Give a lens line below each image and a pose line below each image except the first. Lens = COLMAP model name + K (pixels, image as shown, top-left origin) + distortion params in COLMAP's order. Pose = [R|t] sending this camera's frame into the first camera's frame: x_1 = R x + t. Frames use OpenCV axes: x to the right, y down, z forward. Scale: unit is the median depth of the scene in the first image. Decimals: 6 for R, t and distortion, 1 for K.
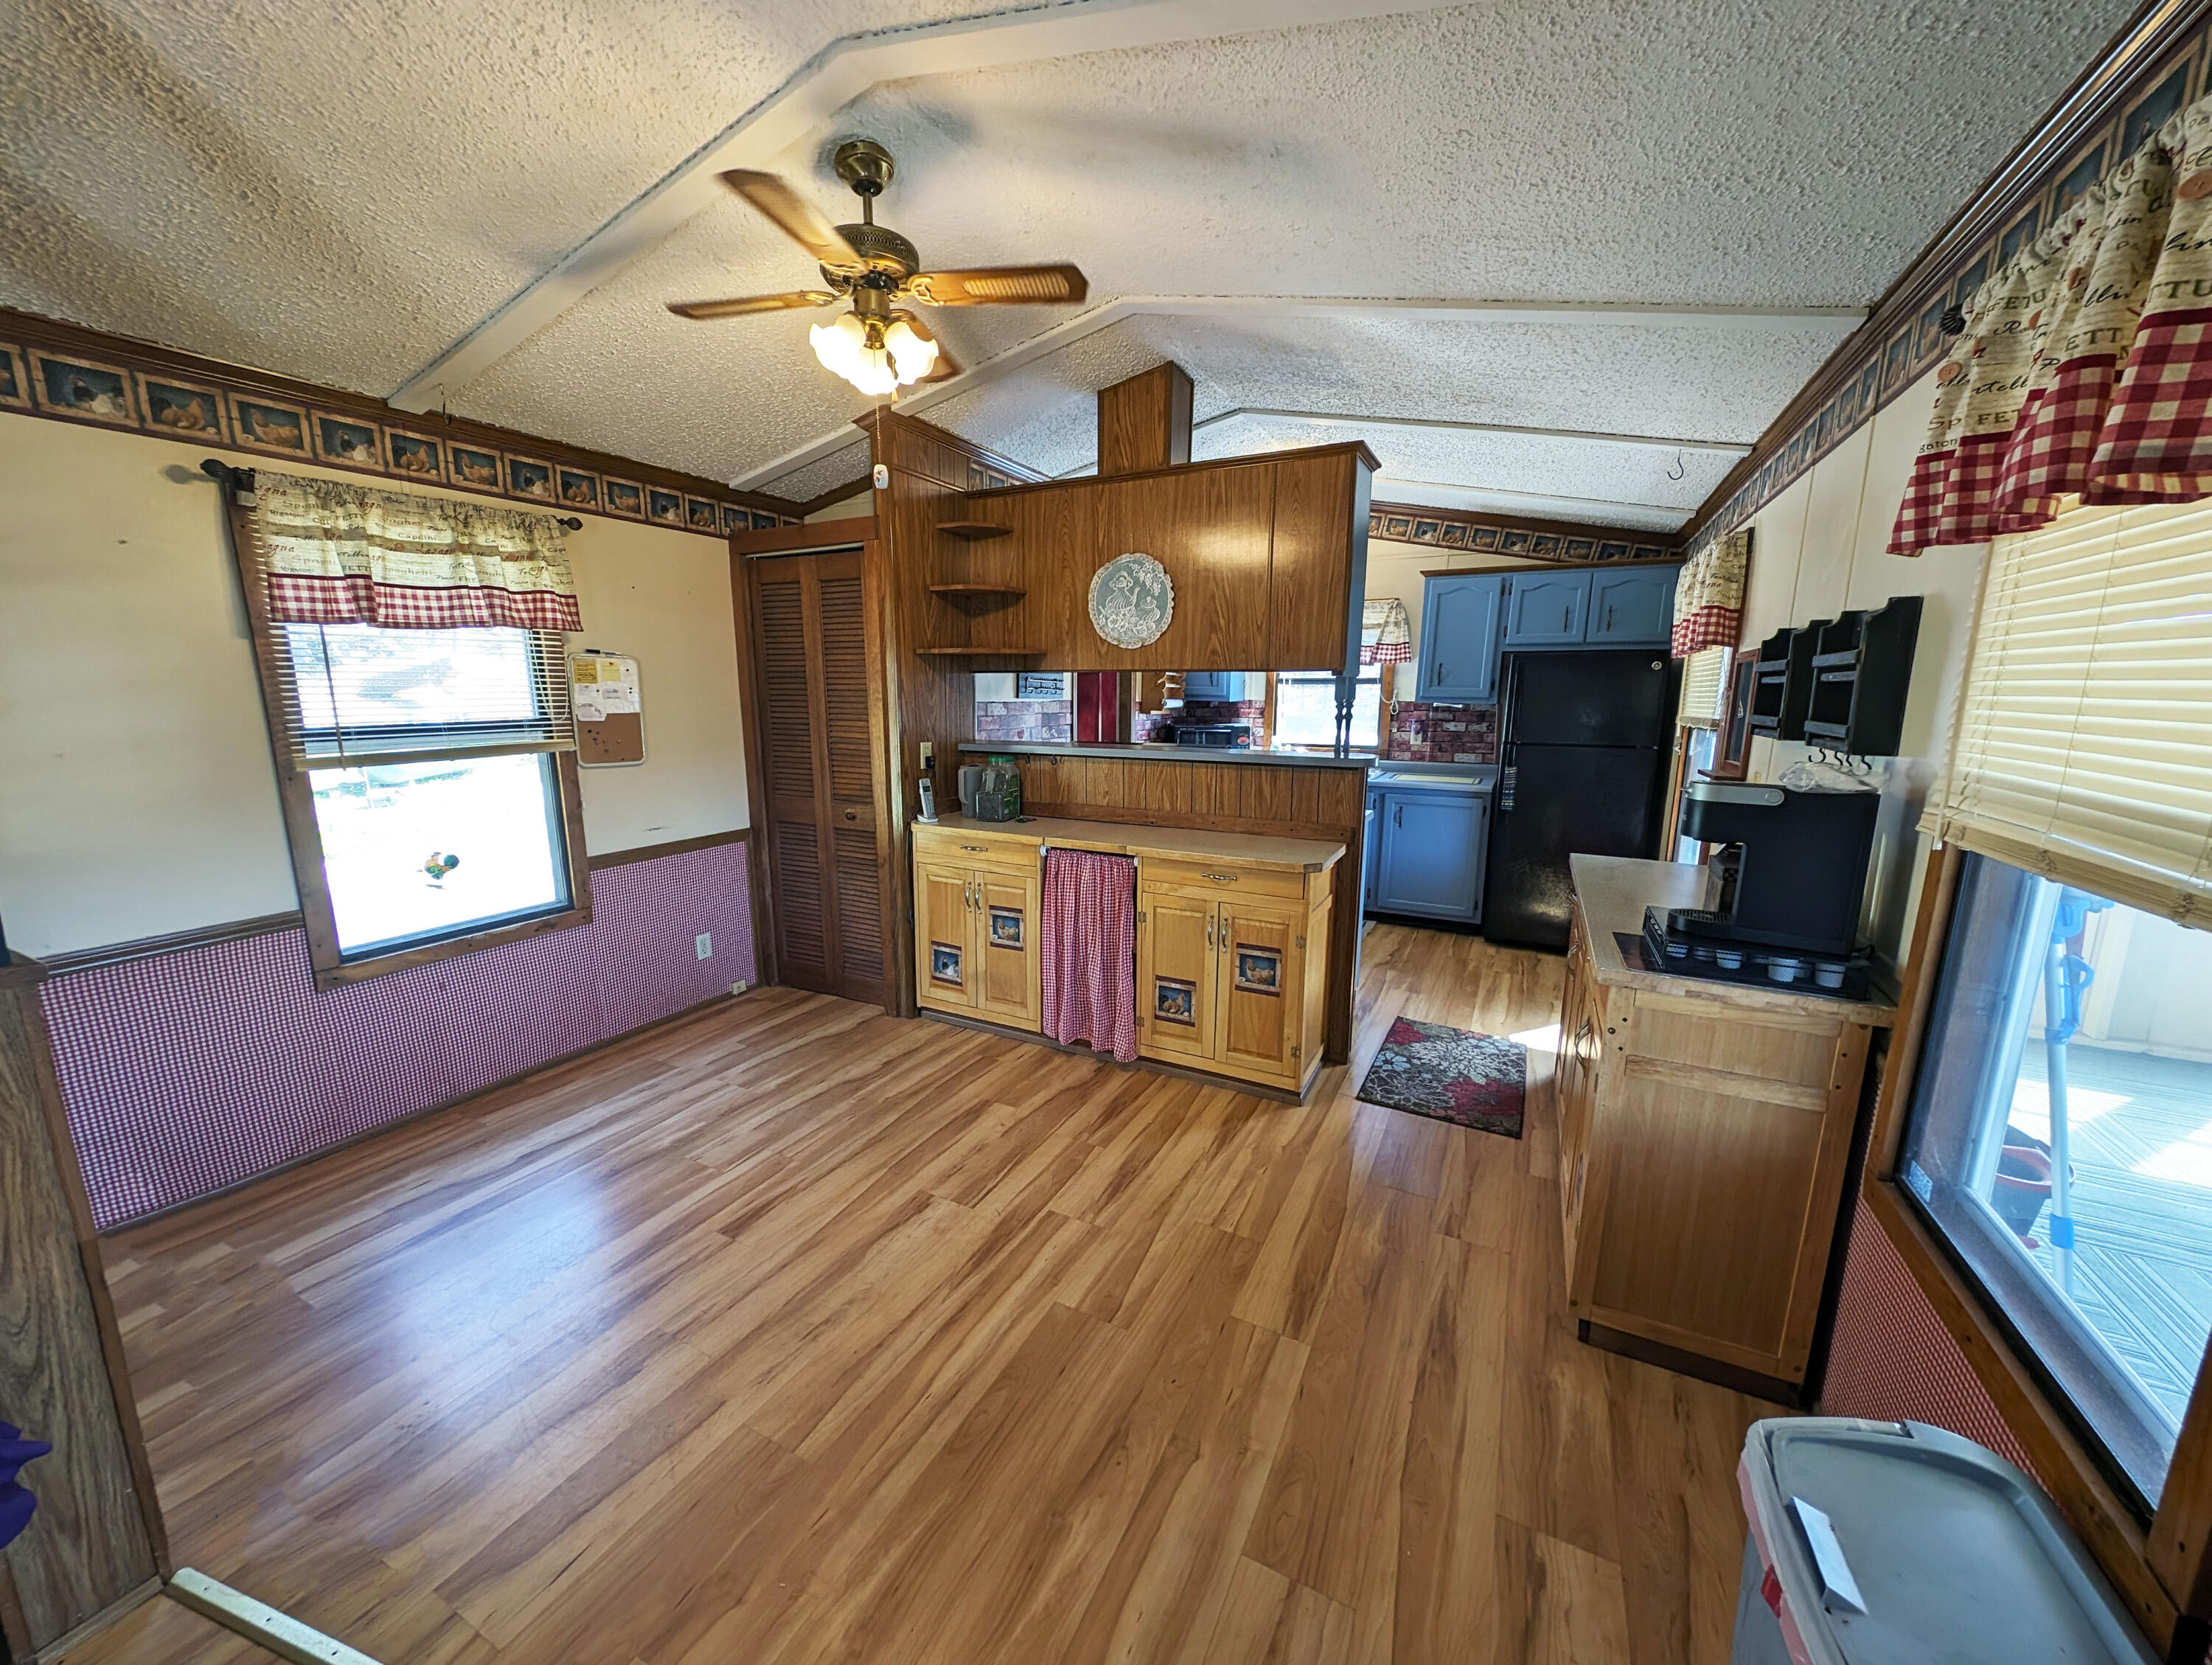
lens RADIAL K [[827.3, 0, 1099.6], [0, 827.3, 844.0], [0, 0, 1]] dist [0.012398, -0.006109]
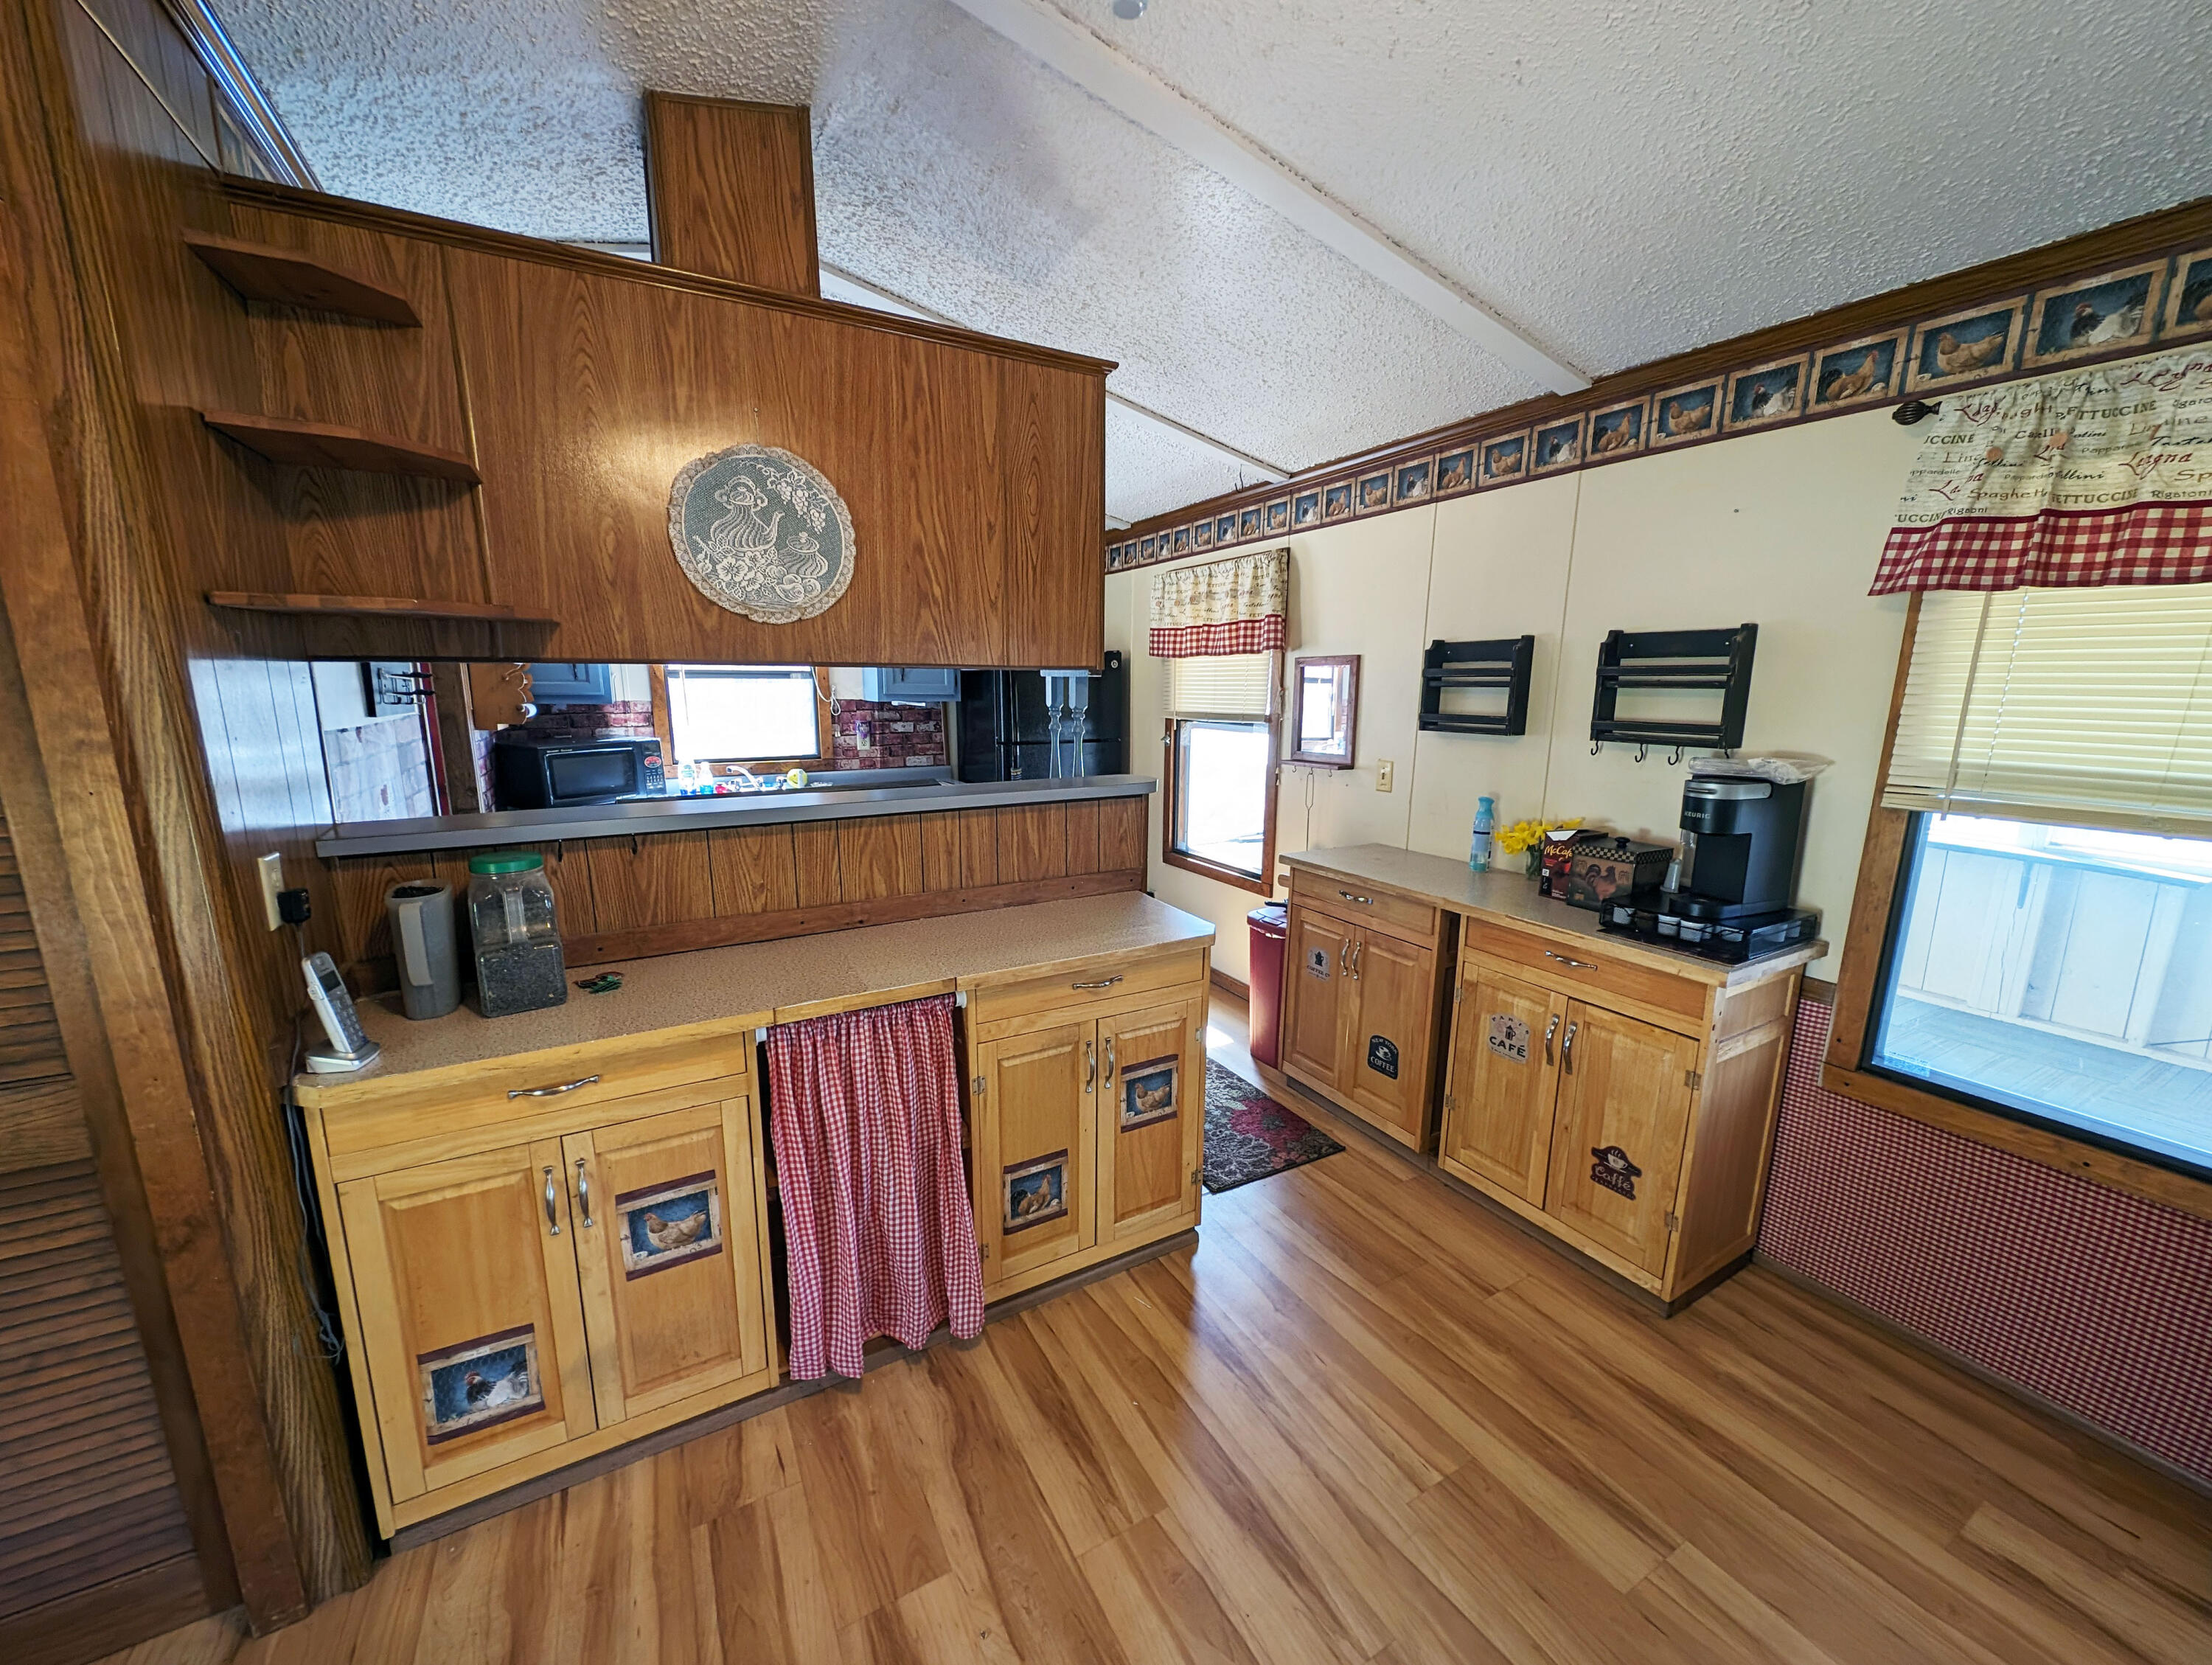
lens RADIAL K [[827.3, 0, 1099.6], [0, 827.3, 844.0], [0, 0, 1]] dist [0.012398, -0.006109]
pose [[0.552599, -0.164942, 0.816963, -0.319270], [0.152510, 0.983682, 0.095444, -0.111899], [-0.819375, 0.071853, 0.568737, 0.523244]]
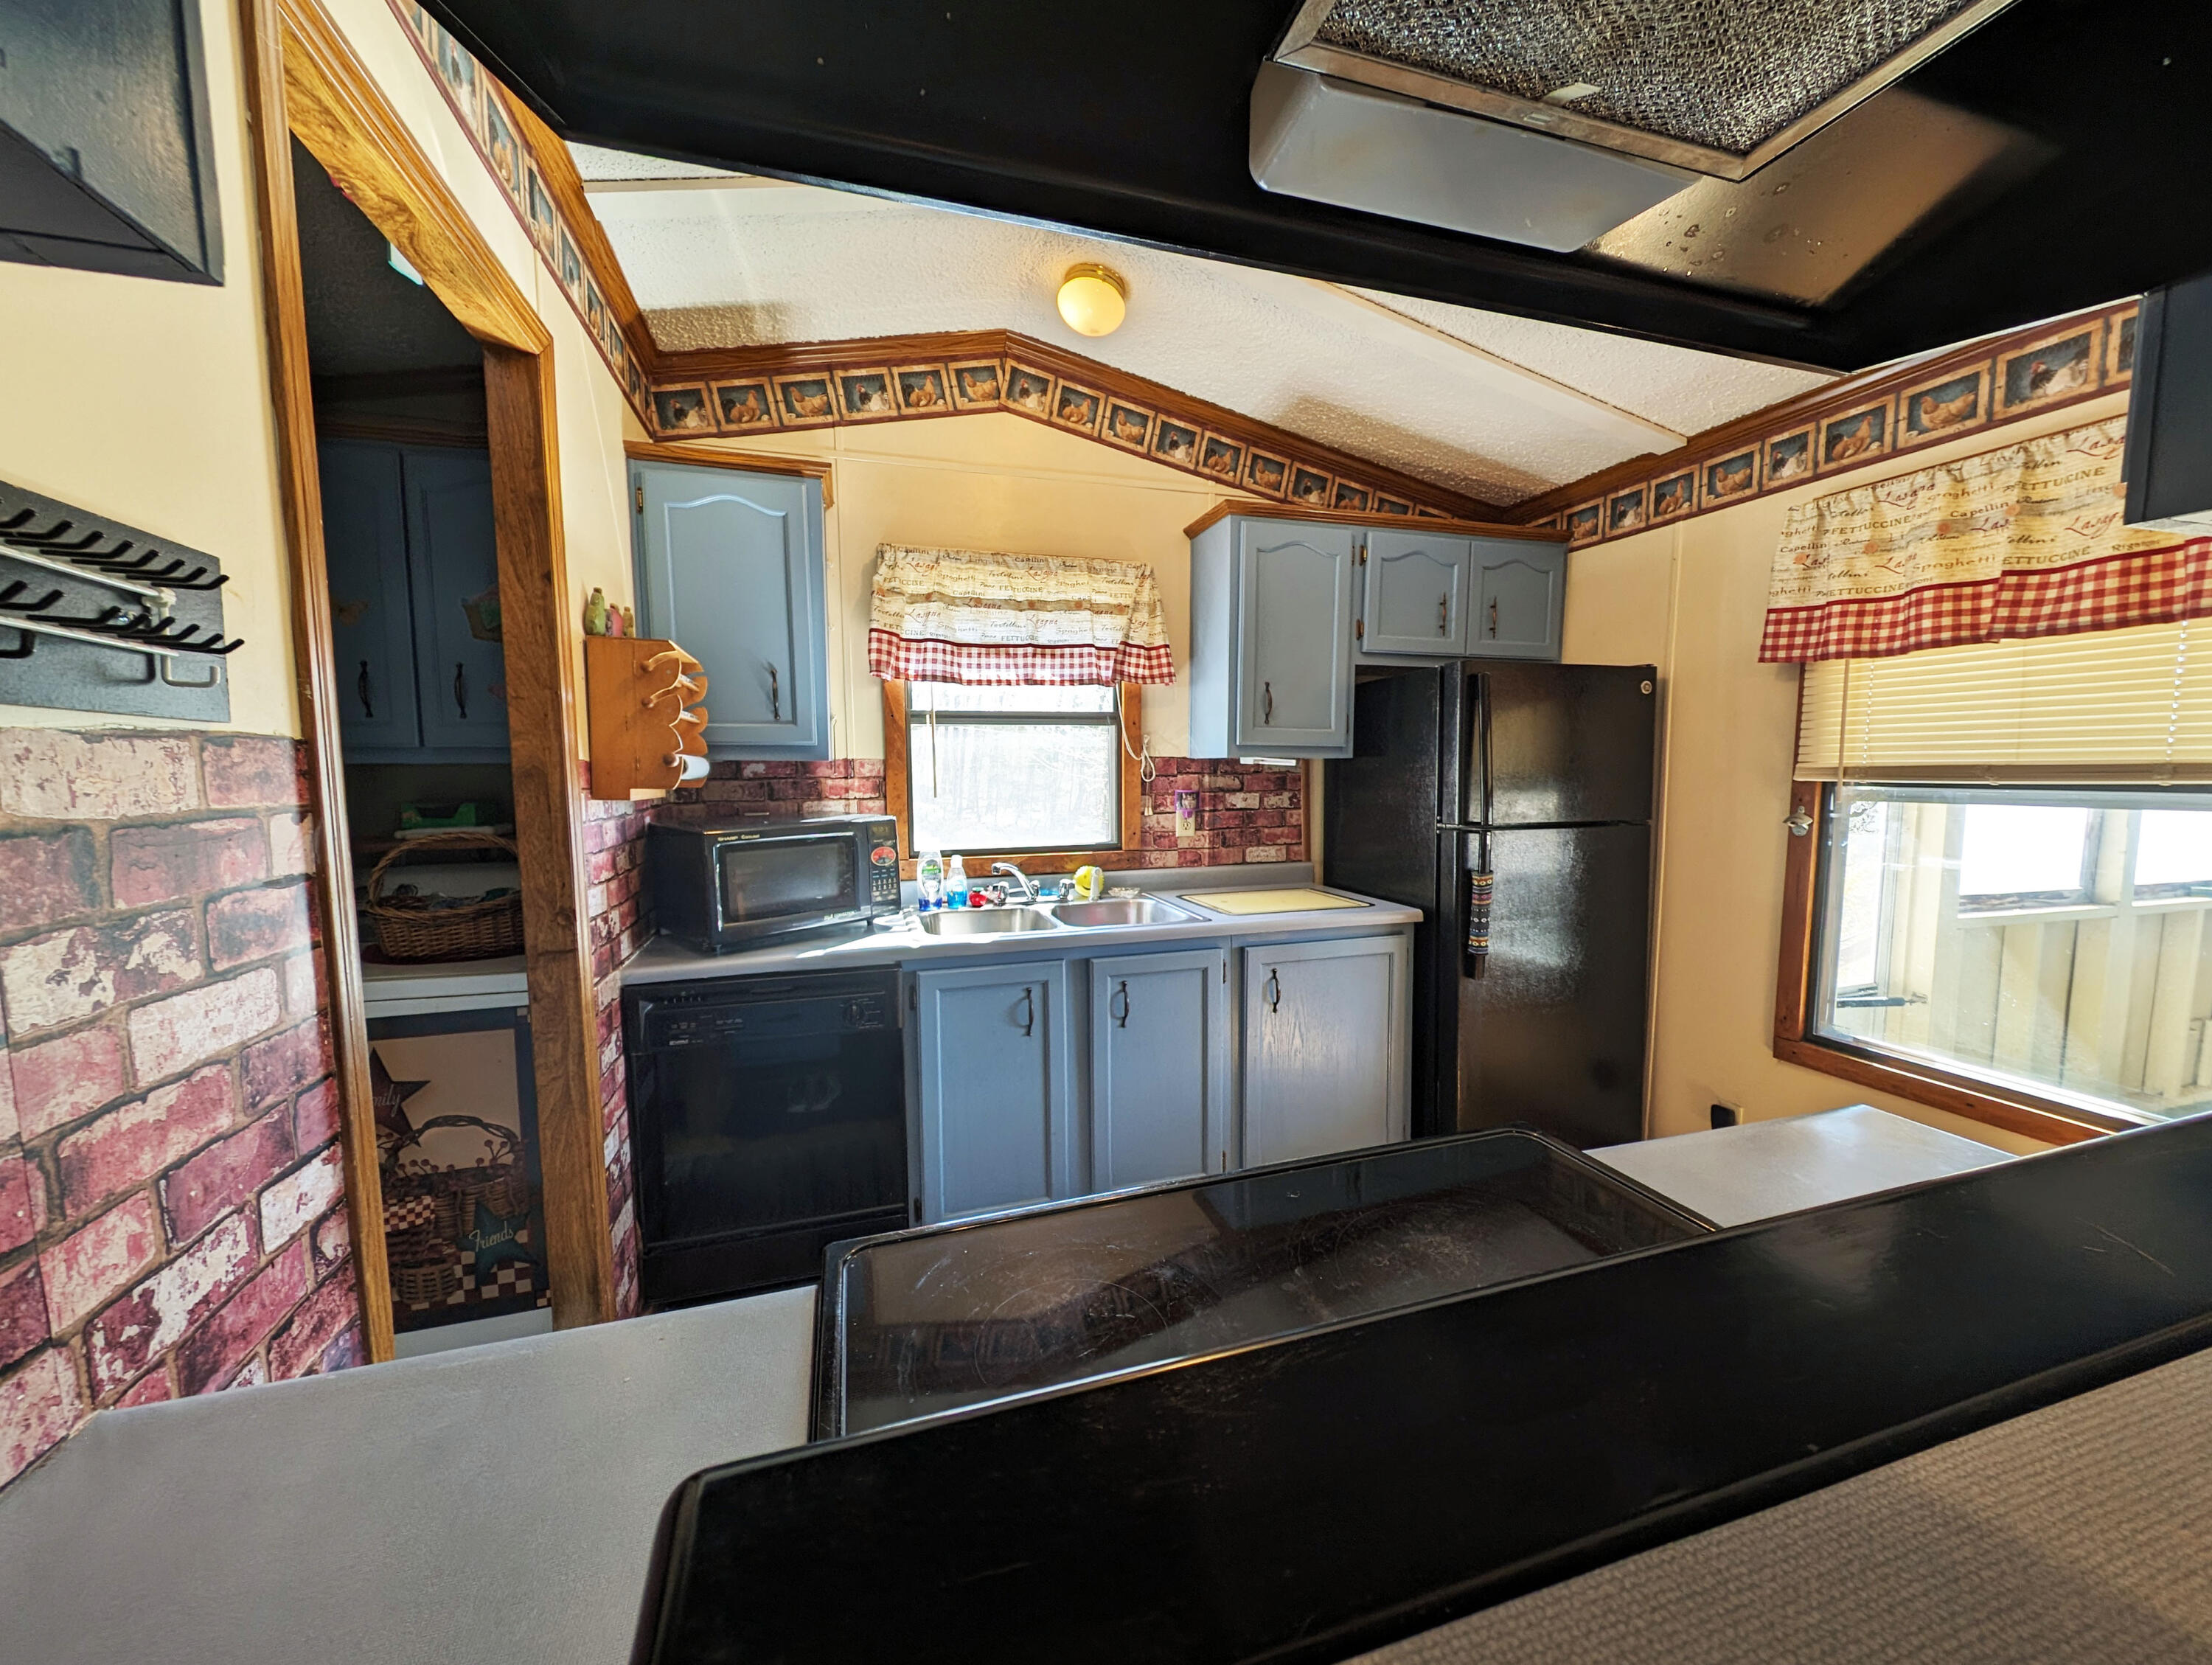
lens RADIAL K [[827.3, 0, 1099.6], [0, 827.3, 844.0], [0, 0, 1]] dist [0.012398, -0.006109]
pose [[0.720631, -0.076938, 0.689036, -0.048603], [0.138696, 0.989732, -0.034542, -0.168924], [-0.679304, 0.120459, 0.723903, 1.050995]]
